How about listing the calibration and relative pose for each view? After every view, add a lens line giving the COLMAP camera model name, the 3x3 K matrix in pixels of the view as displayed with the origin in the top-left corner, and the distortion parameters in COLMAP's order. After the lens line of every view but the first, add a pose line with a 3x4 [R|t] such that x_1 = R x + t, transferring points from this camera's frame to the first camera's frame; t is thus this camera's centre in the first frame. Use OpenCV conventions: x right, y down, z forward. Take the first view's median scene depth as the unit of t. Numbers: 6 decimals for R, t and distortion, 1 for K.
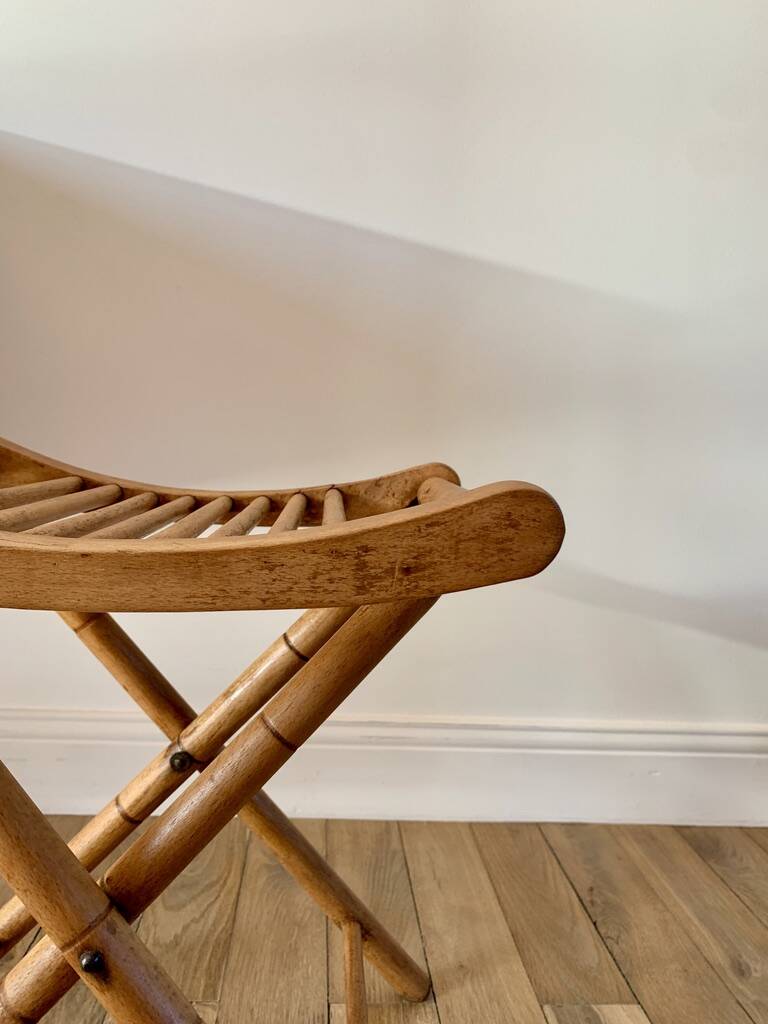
lens RADIAL K [[784.6, 0, 393.7], [0, 784.6, 500.5], [0, 0, 1]] dist [0.010820, -0.007272]
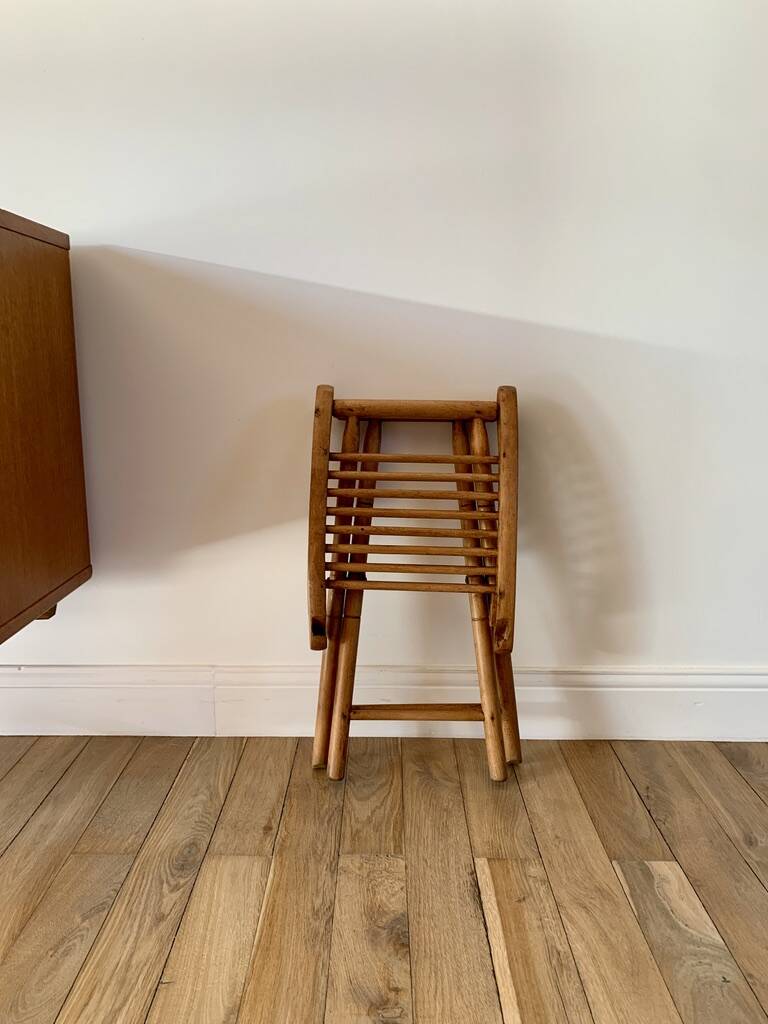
lens RADIAL K [[784.6, 0, 378.3], [0, 784.6, 484.3], [0, 0, 1]] dist [0.010820, -0.007272]
pose [[0.993163, -0.039112, -0.109991, -0.056953], [0.049816, 0.994103, 0.096316, -0.225050], [0.105575, -0.101137, 0.989255, -0.425476]]
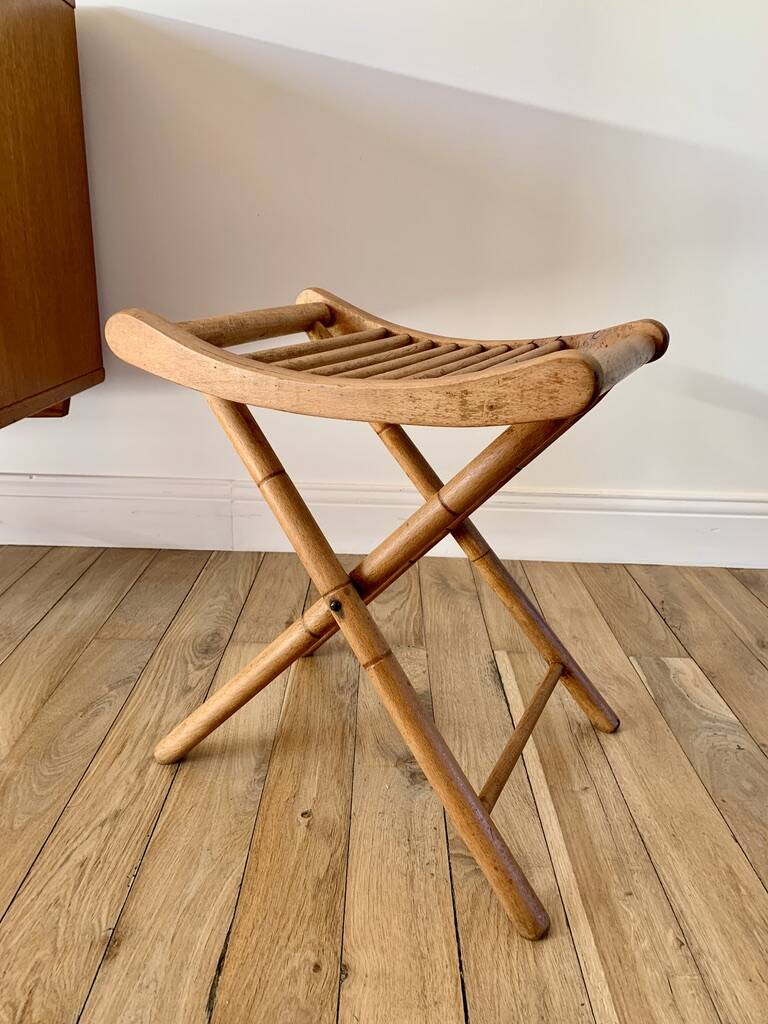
lens RADIAL K [[784.6, 0, 391.8], [0, 784.6, 491.1], [0, 0, 1]] dist [0.010820, -0.007272]
pose [[0.995982, 0.003713, -0.089475, -0.122035], [0.017009, 0.973109, 0.229718, -0.043207], [0.087921, -0.230317, 0.969136, -0.417026]]
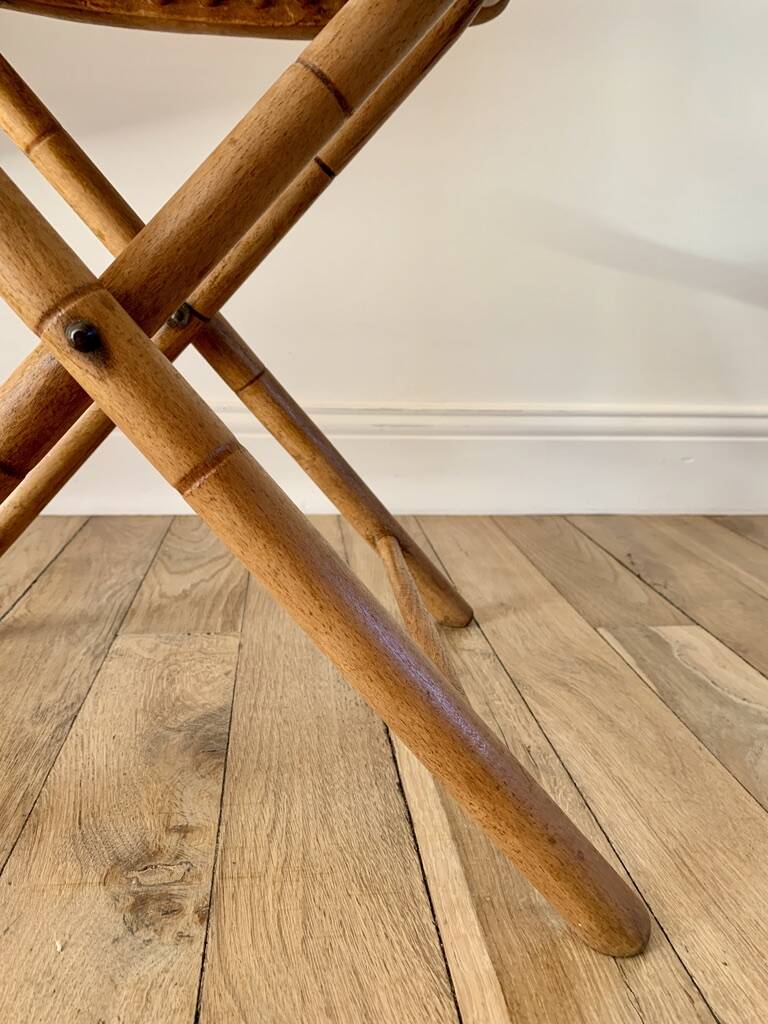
lens RADIAL K [[784.6, 0, 398.0], [0, 784.6, 493.9], [0, 0, 1]] dist [0.010820, -0.007272]
pose [[0.998695, -0.033966, 0.038148, -0.059377], [0.026852, 0.984459, 0.173550, 0.274484], [-0.043450, -0.172299, 0.984086, 0.118812]]
